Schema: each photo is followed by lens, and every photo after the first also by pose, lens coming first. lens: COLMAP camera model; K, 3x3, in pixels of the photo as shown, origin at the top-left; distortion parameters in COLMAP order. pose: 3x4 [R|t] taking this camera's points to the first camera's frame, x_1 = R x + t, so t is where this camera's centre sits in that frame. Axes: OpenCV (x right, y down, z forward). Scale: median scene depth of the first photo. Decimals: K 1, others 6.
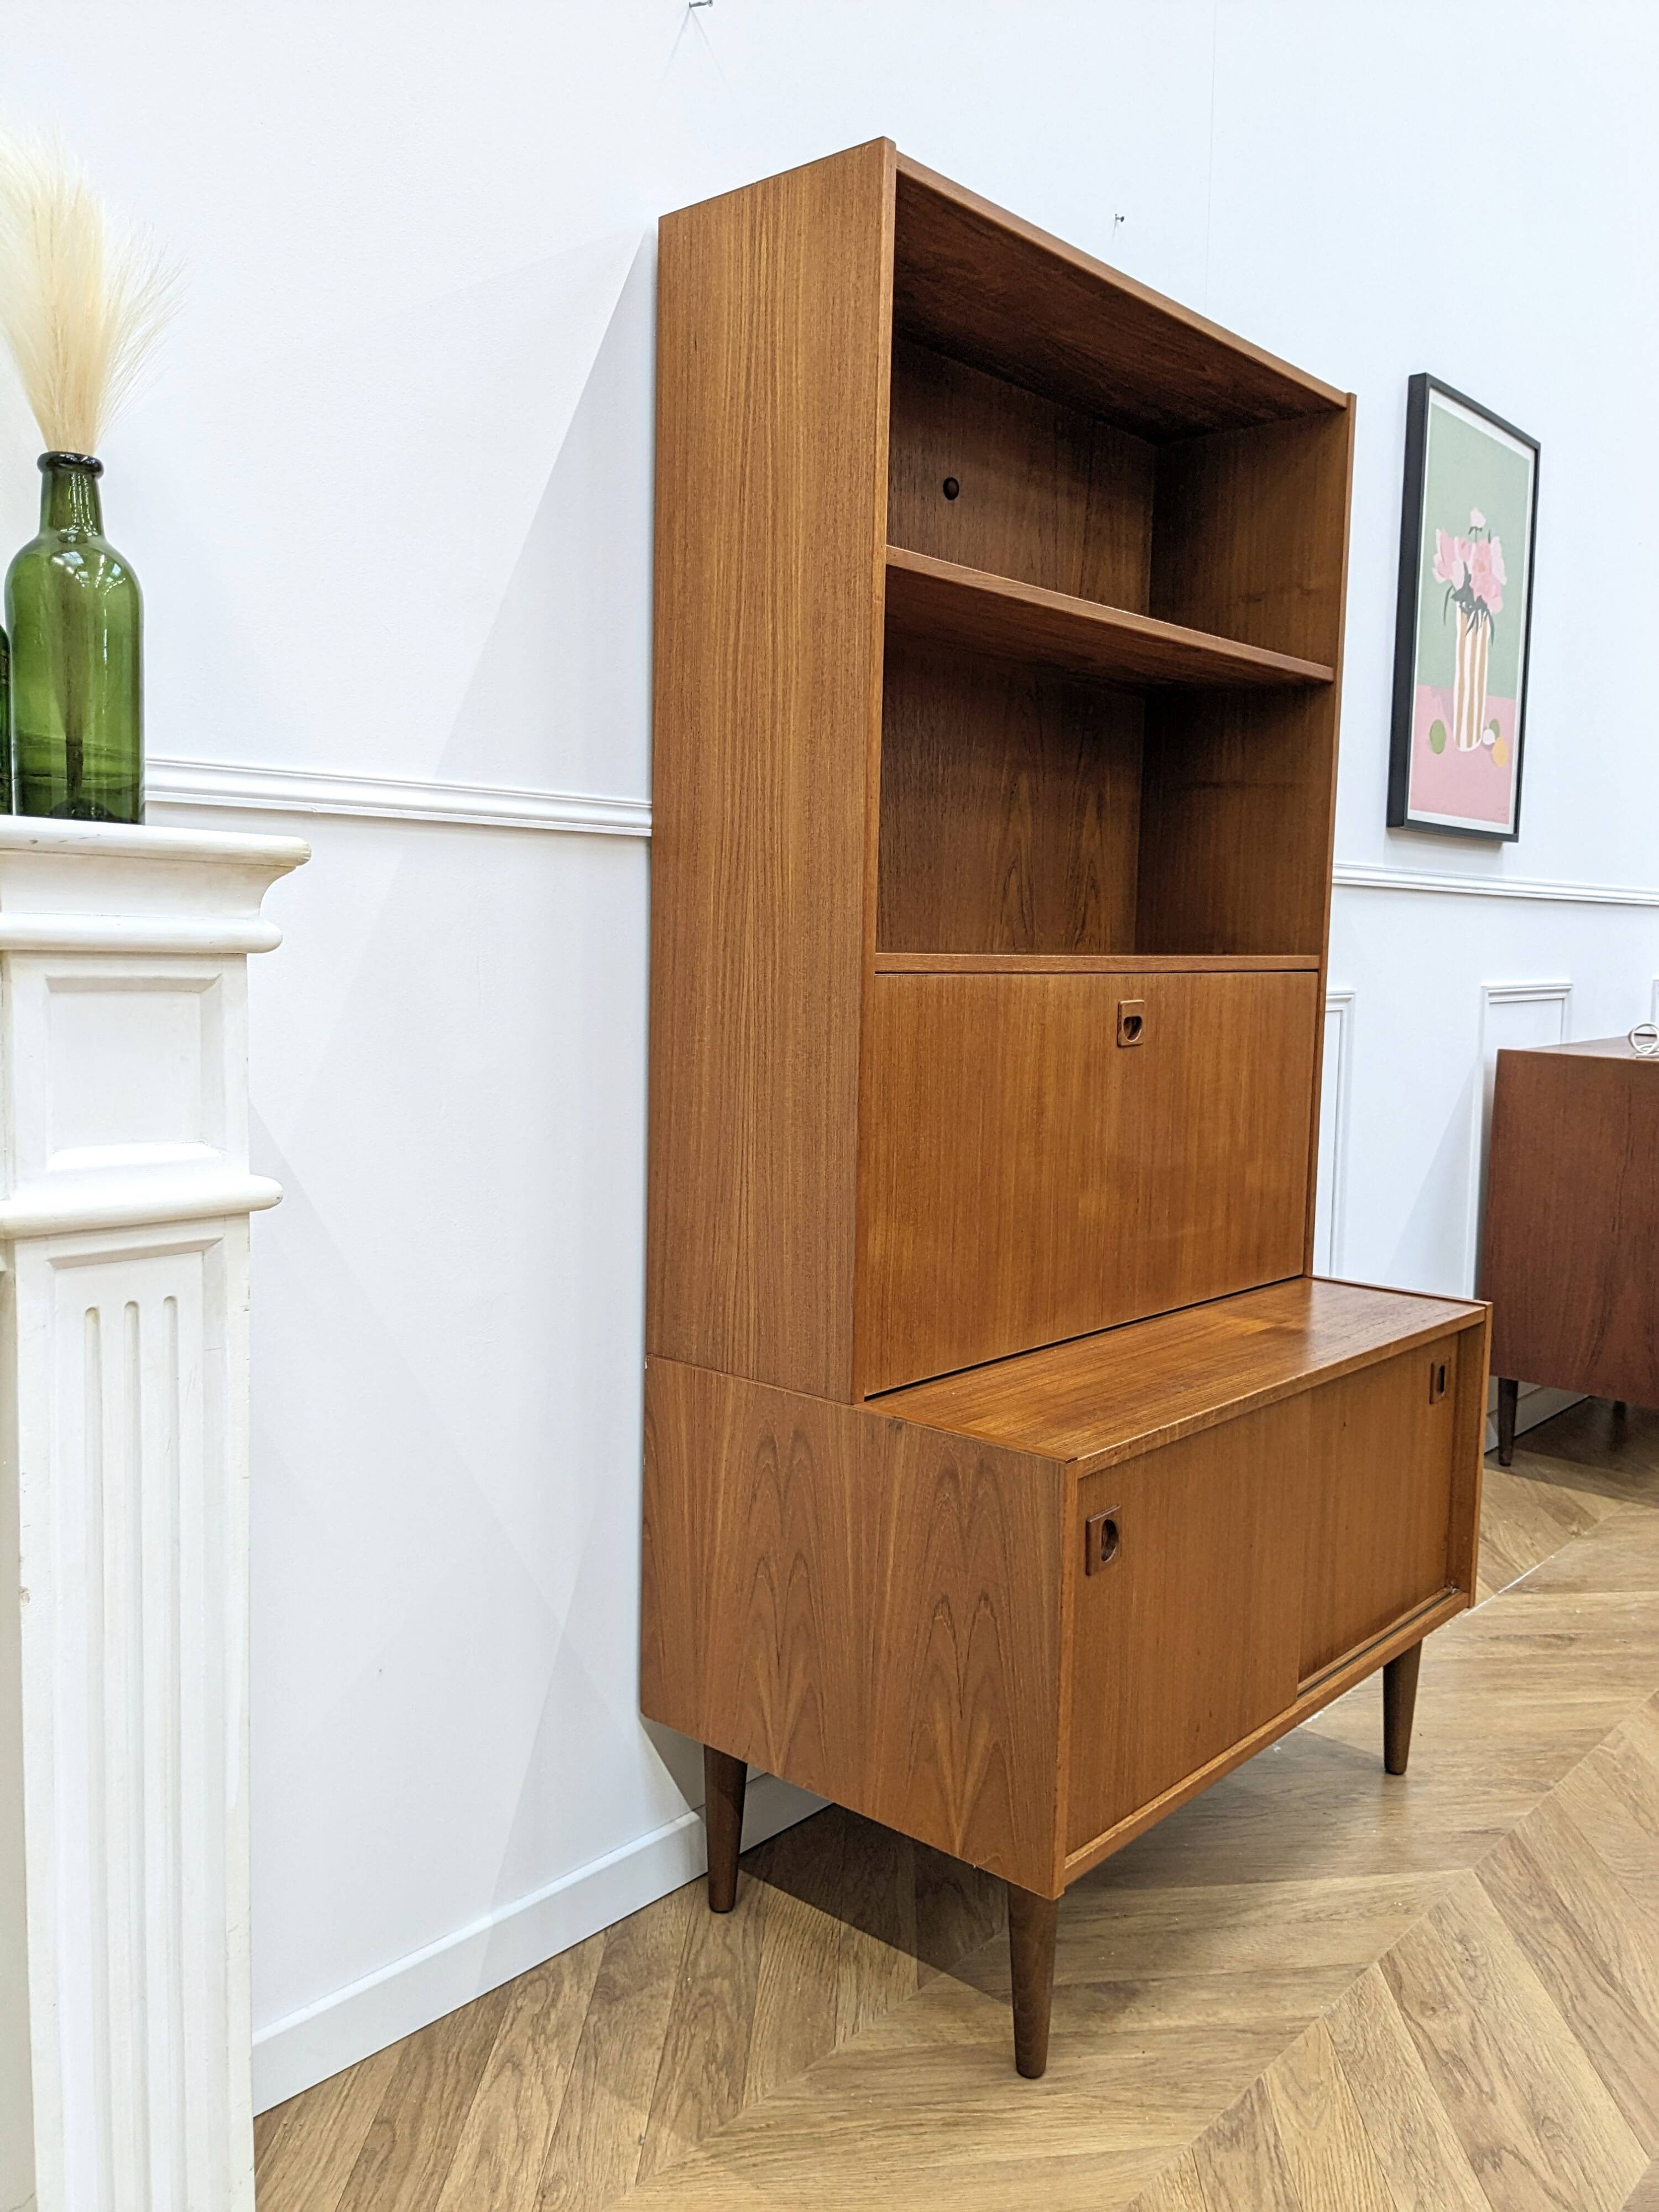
lens RADIAL K [[1781.0, 0, 821.3], [0, 1781.0, 1098.0], [0, 0, 1]] dist [0.024882, -0.055436]
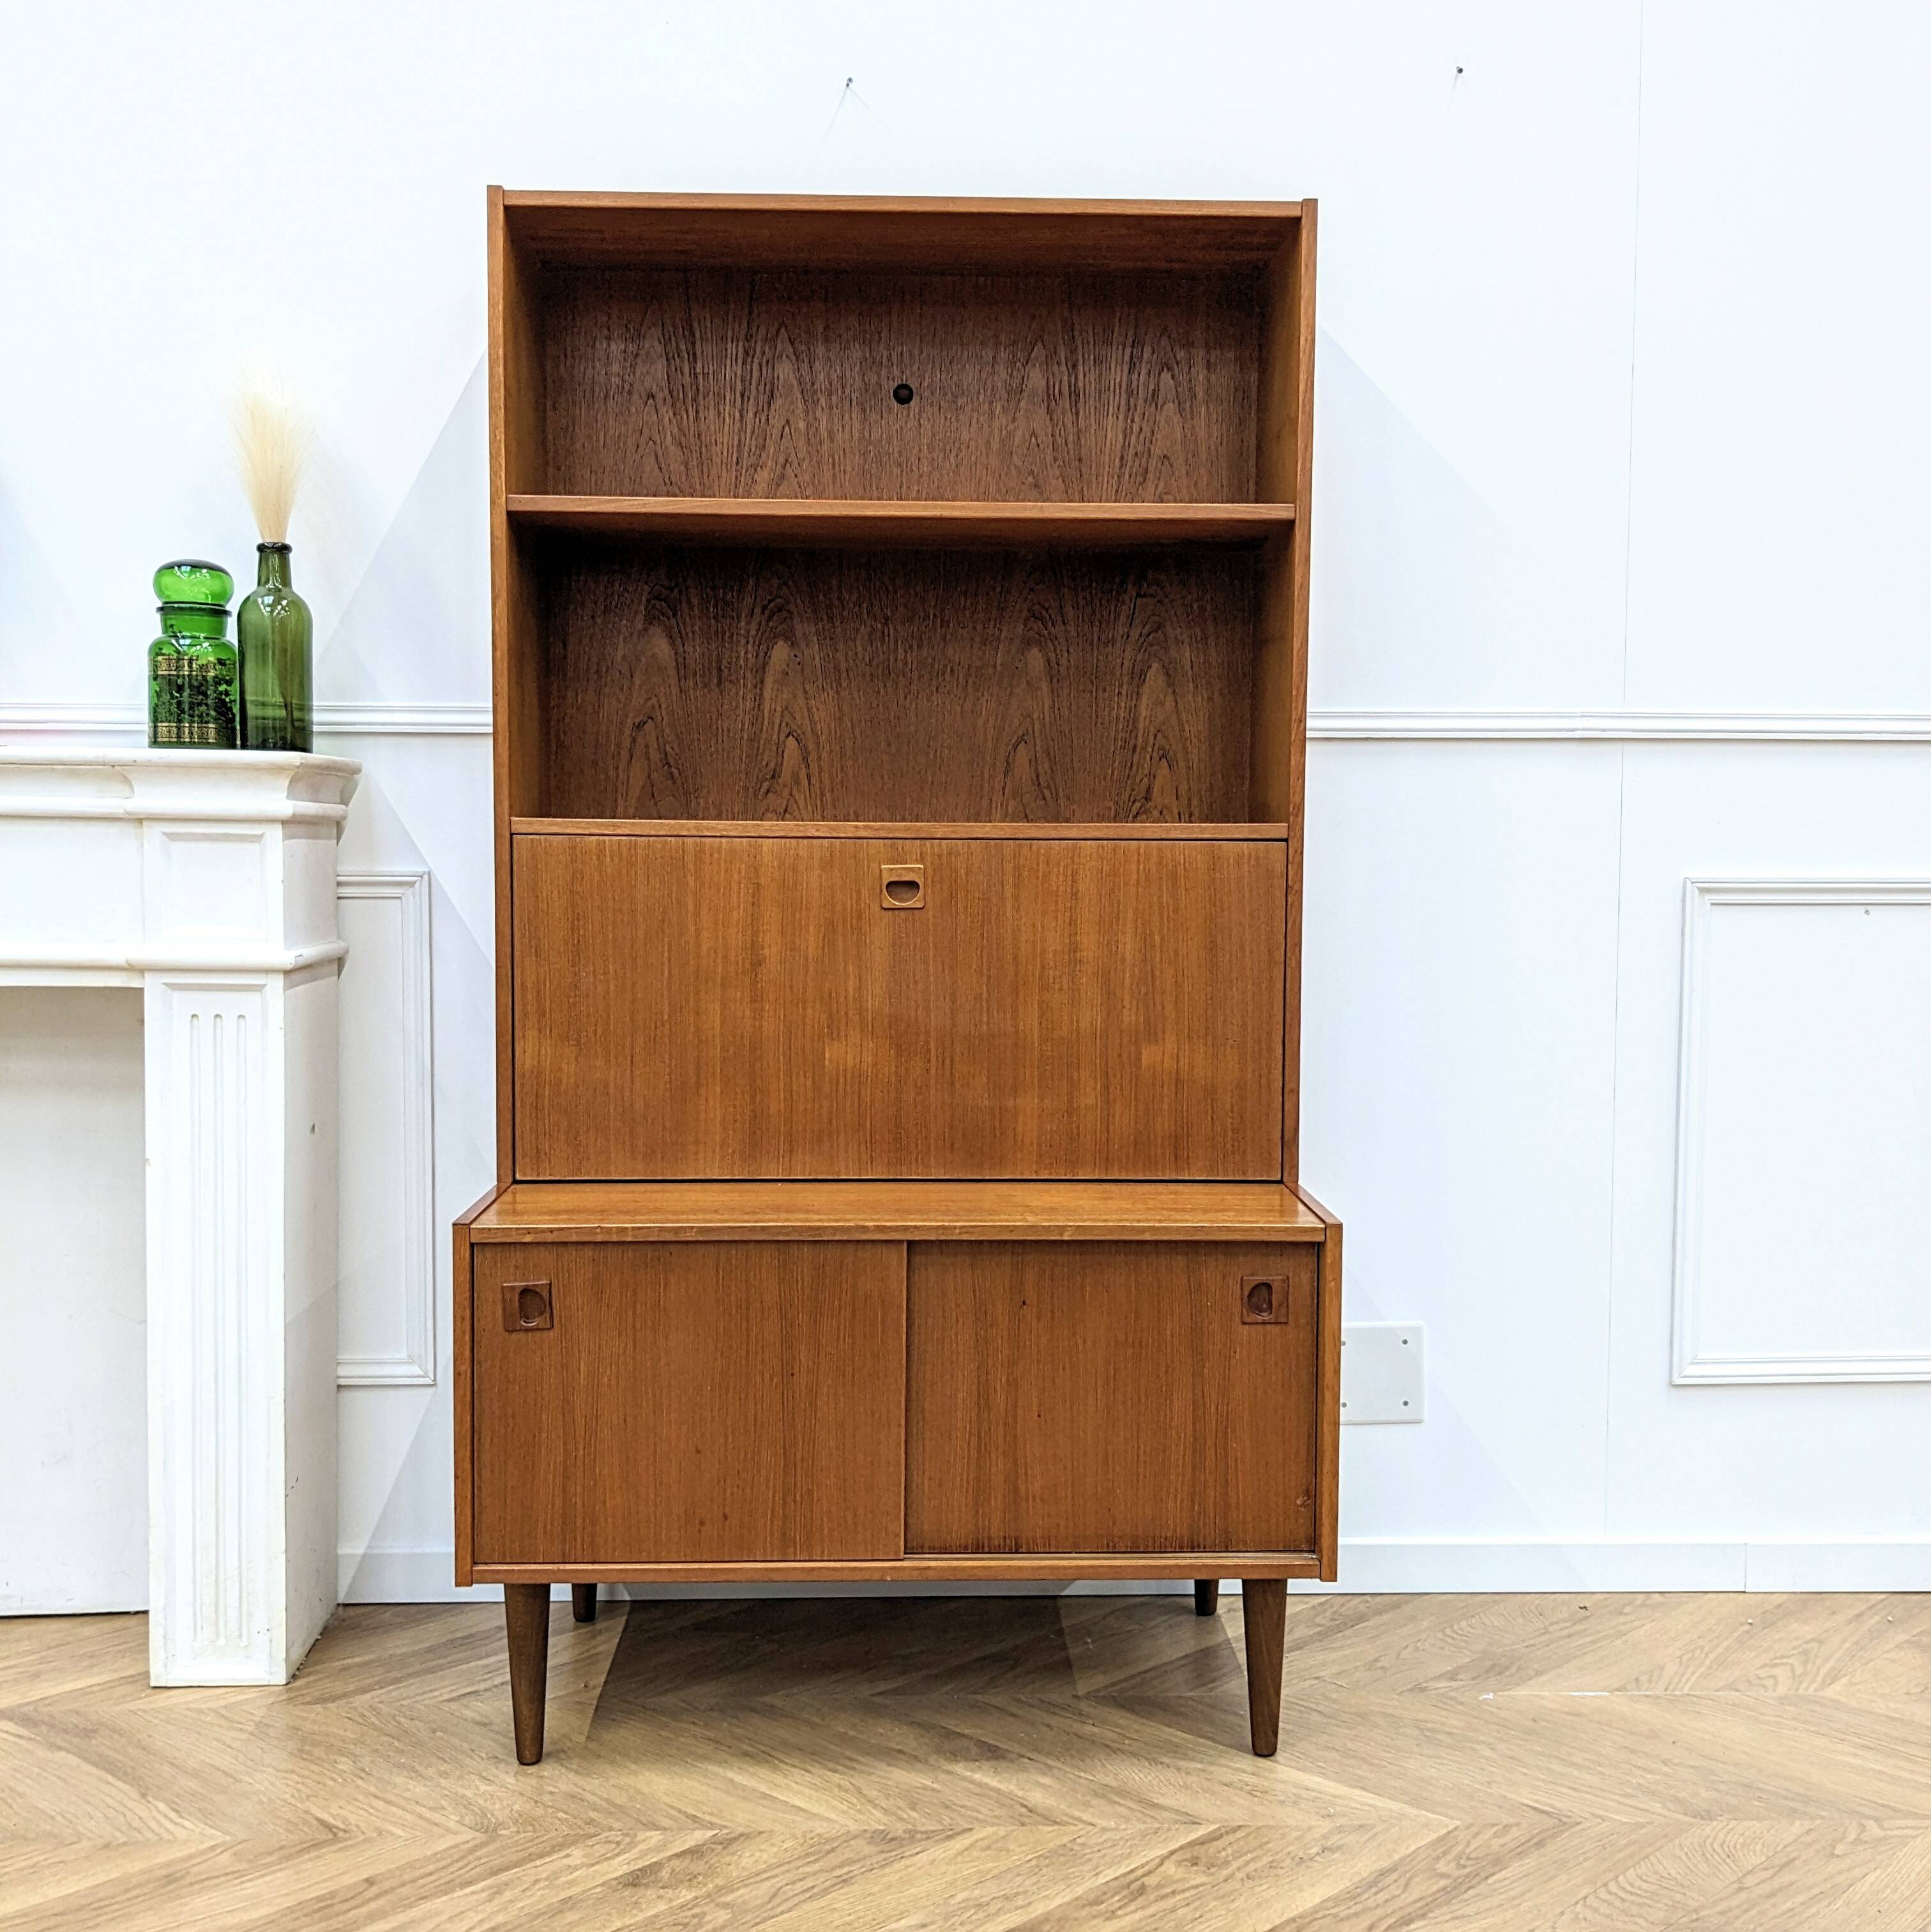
lens RADIAL K [[2066.9, 0, 974.7], [0, 2066.9, 941.9], [0, 0, 1]] dist [0.013501, 0.000000]
pose [[0.693809, 0.027868, -0.719619, 1.079752], [-0.061041, 0.997931, -0.020205, 0.011914], [0.717567, 0.057944, 0.694075, 0.194552]]
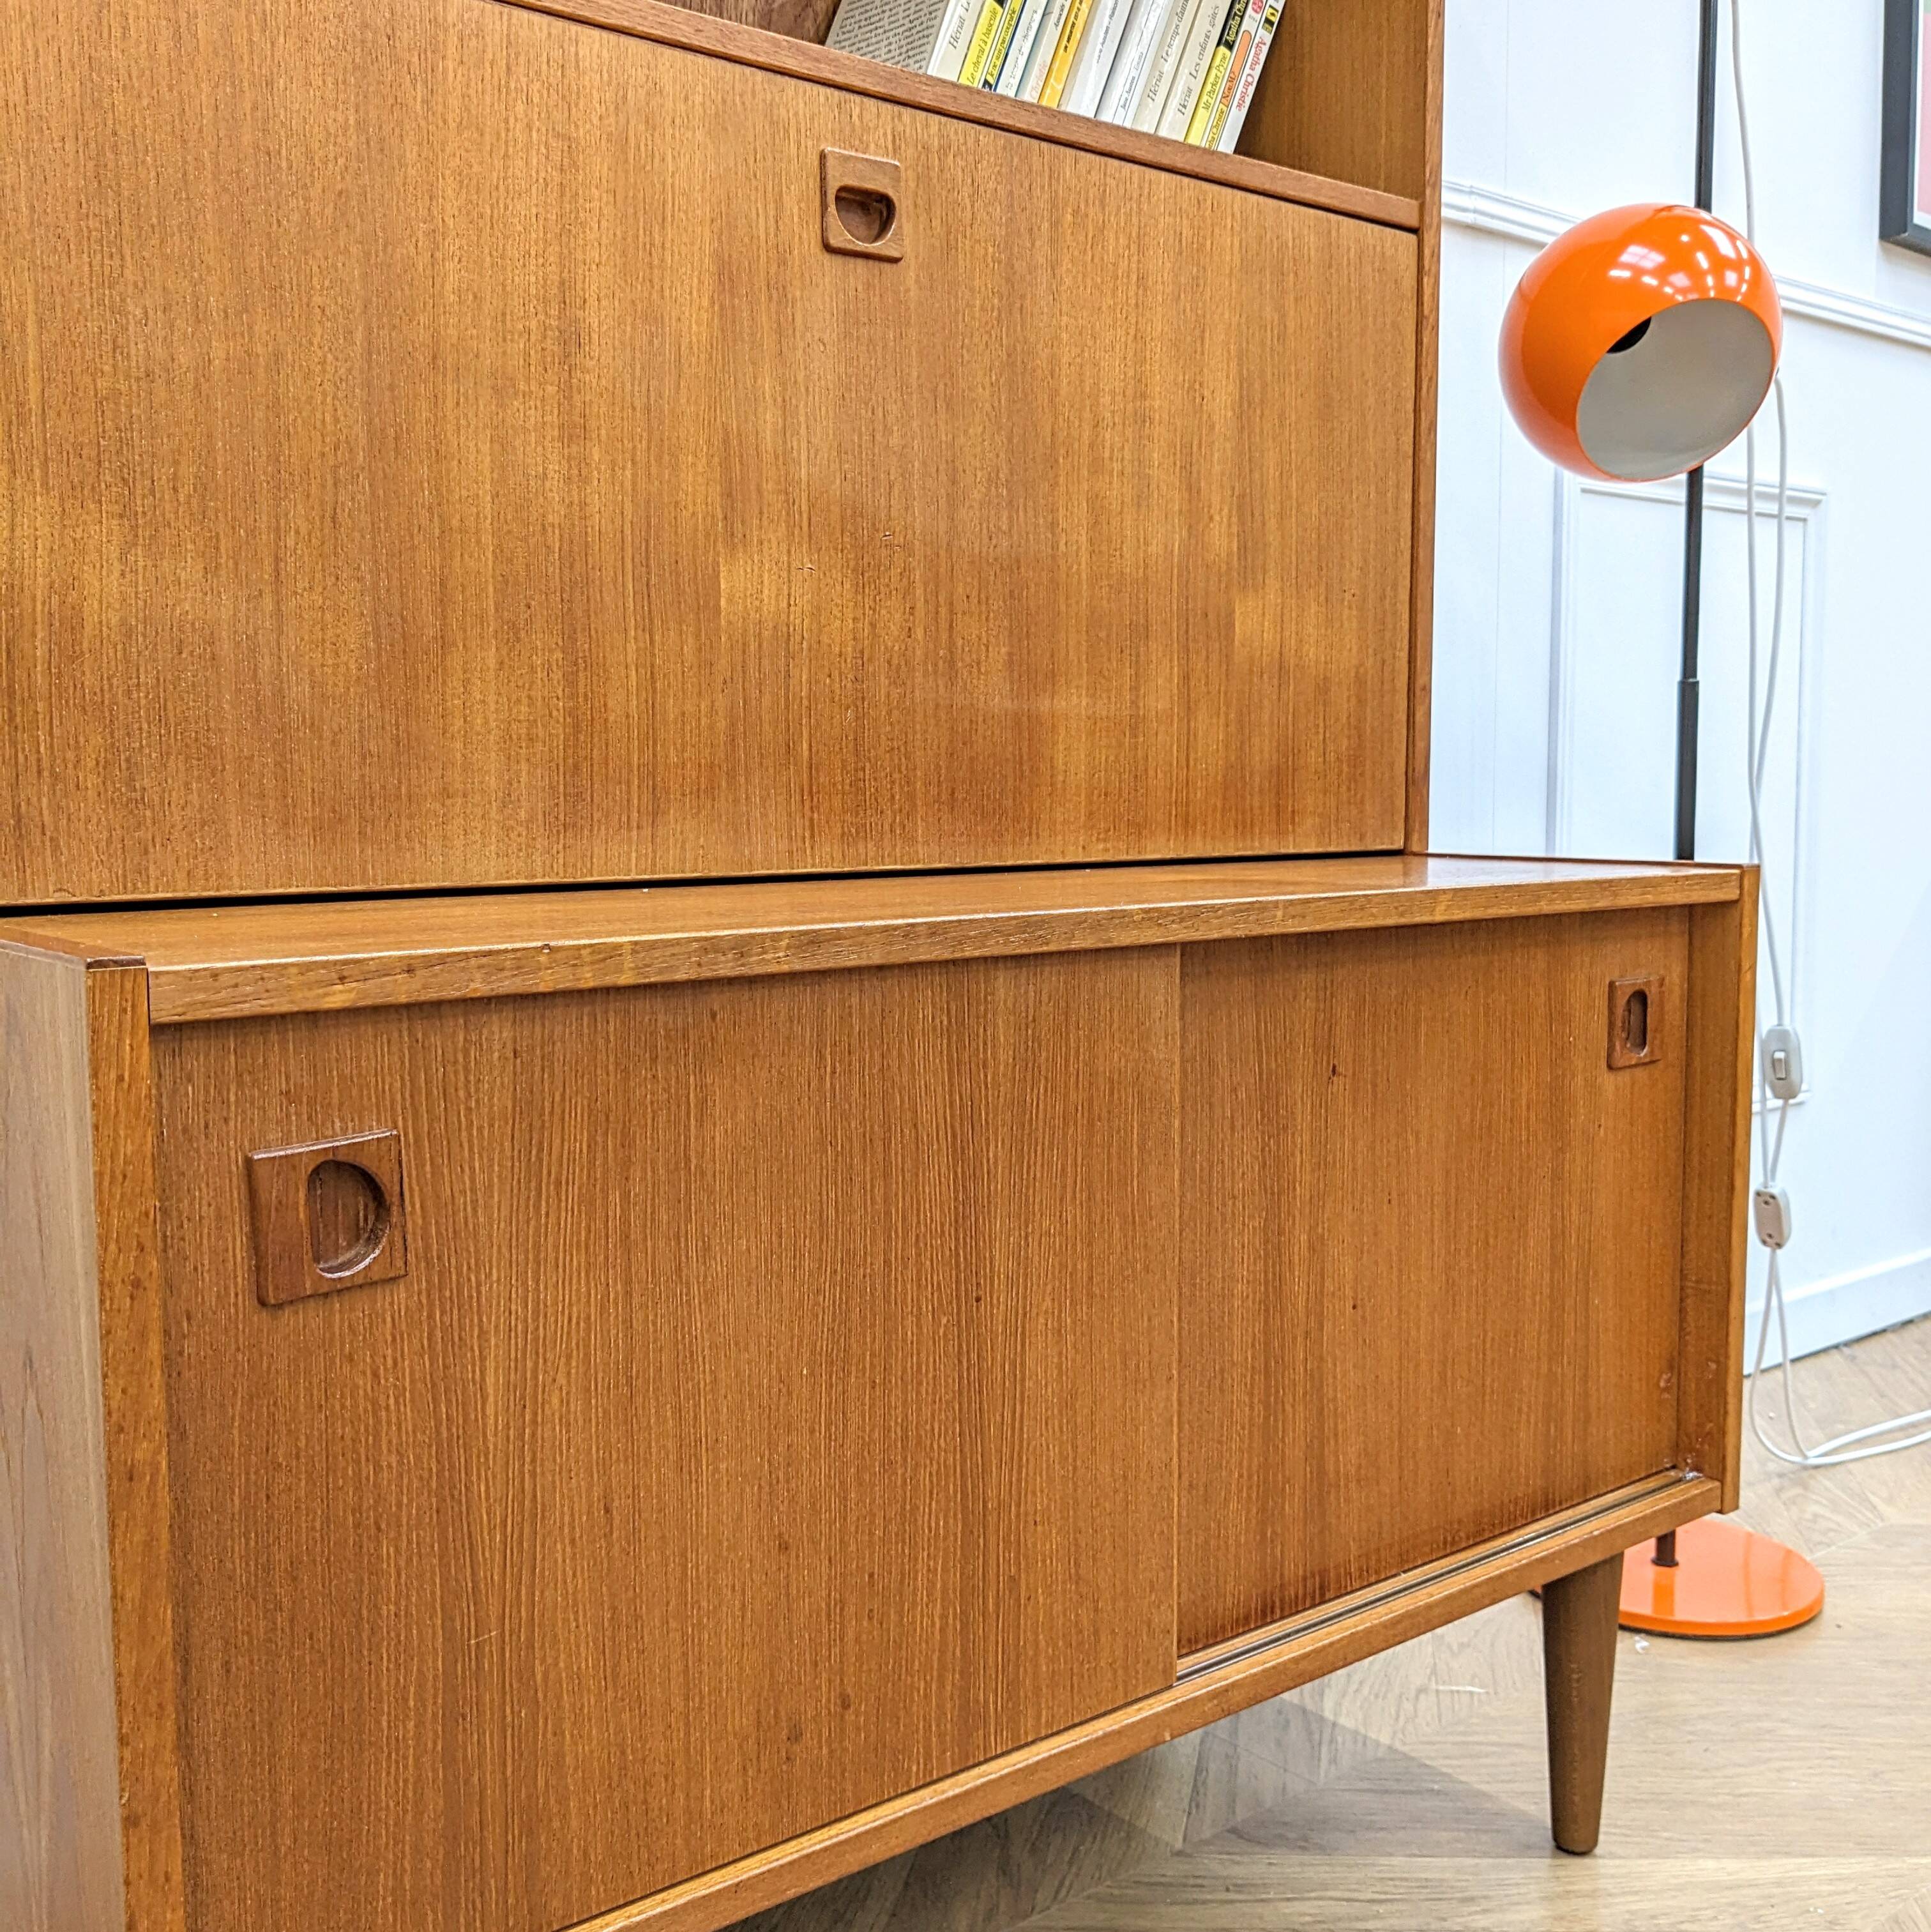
lens RADIAL K [[2066.9, 0, 977.9], [0, 2066.9, 966.5], [0, 0, 1]] dist [0.013501, 0.000000]
pose [[0.988045, -0.008357, -0.153938, 0.286231], [0.008226, 0.999965, -0.001486, 0.157415], [0.153945, 0.000202, 0.988079, 0.475728]]
